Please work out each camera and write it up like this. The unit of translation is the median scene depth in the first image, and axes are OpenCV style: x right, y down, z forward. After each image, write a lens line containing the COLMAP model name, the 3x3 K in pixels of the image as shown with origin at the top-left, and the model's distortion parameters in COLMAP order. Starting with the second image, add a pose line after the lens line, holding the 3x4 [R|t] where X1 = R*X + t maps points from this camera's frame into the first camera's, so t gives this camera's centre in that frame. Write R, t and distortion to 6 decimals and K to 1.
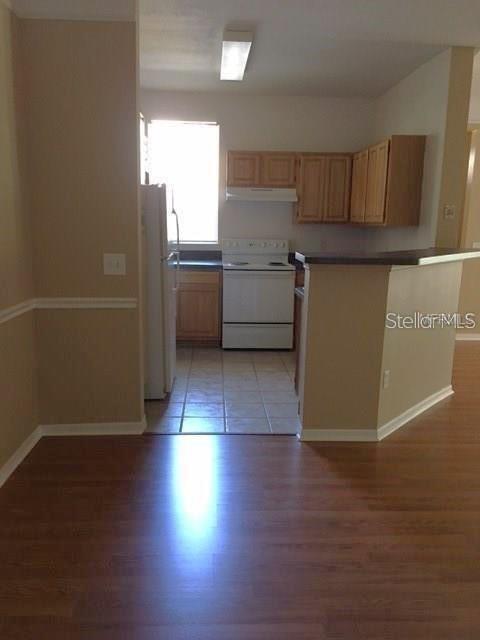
lens RADIAL K [[551.1, 0, 240.0], [0, 551.1, 320.0], [0, 0, 1]] dist [0.007981, 0.003606]
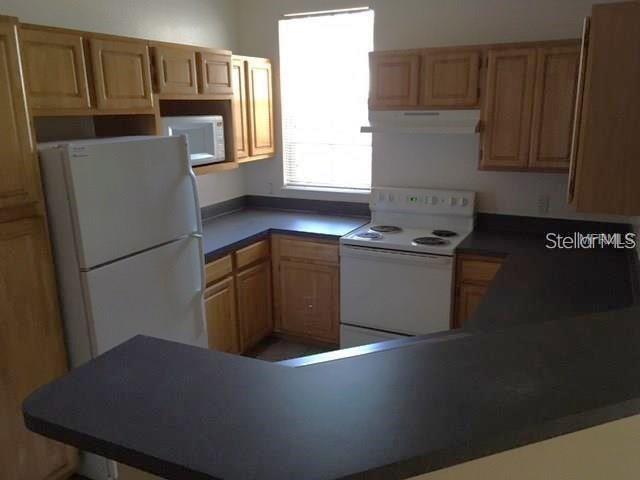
lens RADIAL K [[551.1, 0, 320.0], [0, 551.1, 240.0], [0, 0, 1]] dist [0.007981, 0.003606]
pose [[0.871802, 0.089913, -0.481535, 0.247486], [-0.057924, 0.995036, 0.080926, -0.140720], [0.486421, -0.042659, 0.872683, 0.411846]]
